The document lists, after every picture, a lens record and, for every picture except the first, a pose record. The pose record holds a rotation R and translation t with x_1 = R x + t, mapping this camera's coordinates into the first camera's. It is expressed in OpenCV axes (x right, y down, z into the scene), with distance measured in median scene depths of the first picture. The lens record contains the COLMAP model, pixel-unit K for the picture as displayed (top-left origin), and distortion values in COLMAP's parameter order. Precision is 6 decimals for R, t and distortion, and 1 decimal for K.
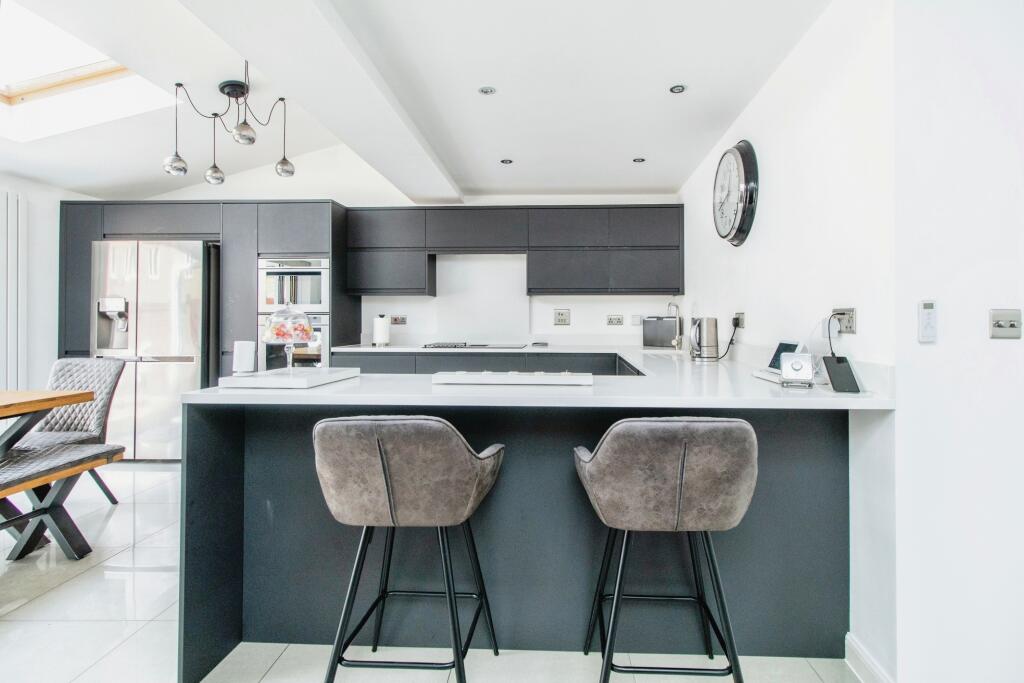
lens RADIAL K [[491.5, 0, 551.9], [0, 491.5, 323.4], [0, 0, 1]] dist [0.006468, -0.000361]
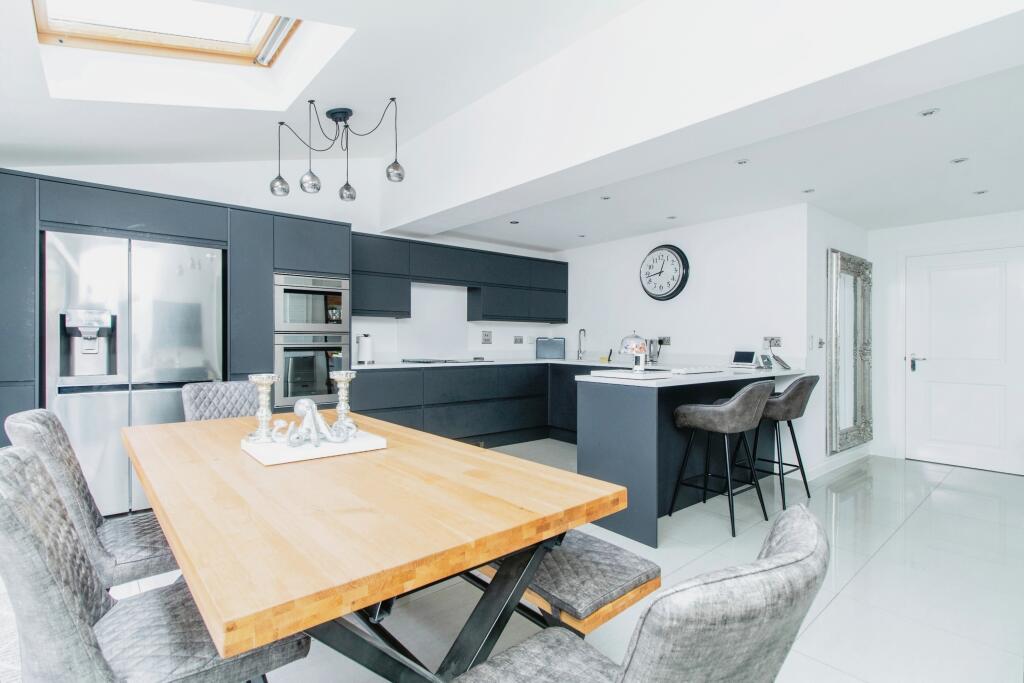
lens RADIAL K [[491.5, 0, 508.9], [0, 491.5, 343.4], [0, 0, 1]] dist [0.006468, -0.000361]
pose [[0.747276, -0.001392, 0.664512, -0.859038], [-0.001520, 0.999992, 0.003805, -0.002246], [-0.664512, -0.003853, 0.747268, -0.003328]]
